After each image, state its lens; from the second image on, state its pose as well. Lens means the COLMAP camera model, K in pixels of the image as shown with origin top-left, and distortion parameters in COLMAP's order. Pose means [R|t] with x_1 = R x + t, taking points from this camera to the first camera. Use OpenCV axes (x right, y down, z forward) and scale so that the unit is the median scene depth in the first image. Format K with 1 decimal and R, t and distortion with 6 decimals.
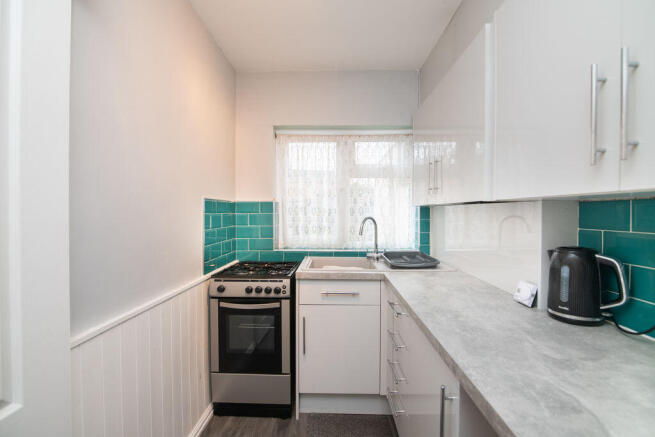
lens RADIAL K [[303.3, 0, 328.4], [0, 303.3, 220.3], [0, 0, 1]] dist [-0.023194, 0.000224]
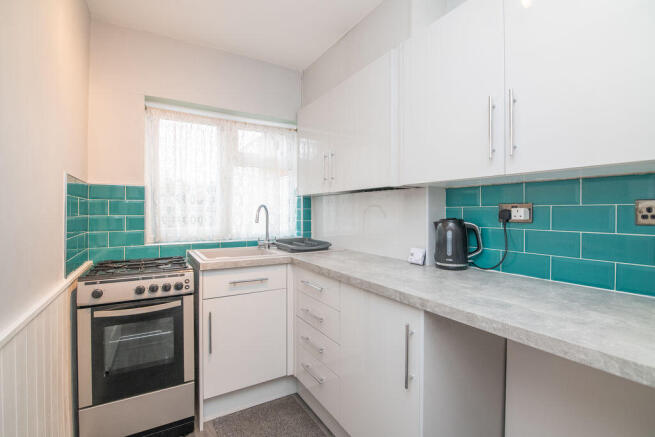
lens RADIAL K [[303.3, 0, 331.9], [0, 303.3, 215.2], [0, 0, 1]] dist [-0.023194, 0.000224]
pose [[0.838652, -0.005674, 0.544638, -0.257638], [0.015280, 0.999797, -0.013112, 0.046780], [-0.544453, 0.019319, 0.838569, 0.041663]]
